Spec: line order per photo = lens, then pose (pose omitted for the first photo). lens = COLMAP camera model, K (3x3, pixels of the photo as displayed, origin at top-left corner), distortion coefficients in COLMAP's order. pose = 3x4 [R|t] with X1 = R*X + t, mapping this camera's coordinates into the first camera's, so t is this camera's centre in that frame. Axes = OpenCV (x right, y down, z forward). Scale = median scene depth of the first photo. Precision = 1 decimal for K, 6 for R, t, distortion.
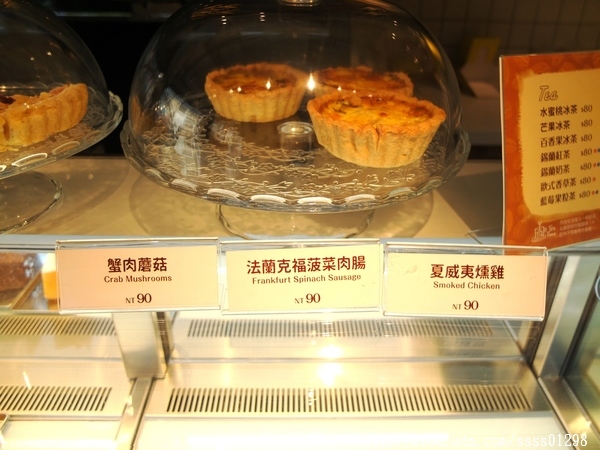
lens RADIAL K [[461.3, 0, 300.0], [0, 461.3, 225.0], [0, 0, 1]] dist [-0.040989, 0.050160]
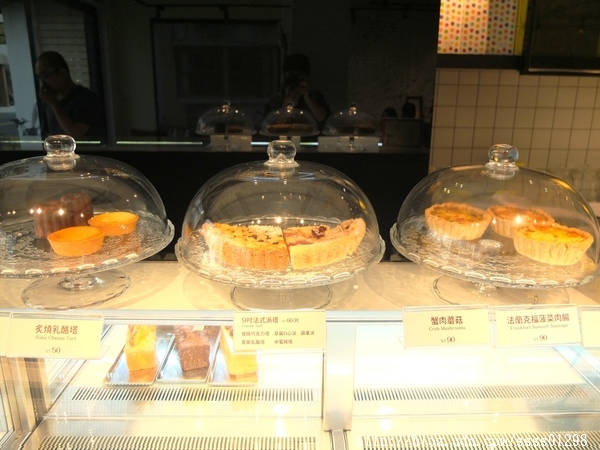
lens RADIAL K [[461.3, 0, 300.0], [0, 461.3, 225.0], [0, 0, 1]] dist [-0.040989, 0.050160]
pose [[0.999845, -0.010807, 0.013915, -0.950118], [0.013610, 0.975300, -0.220464, 0.110416], [-0.011189, 0.220619, 0.975296, -0.840899]]
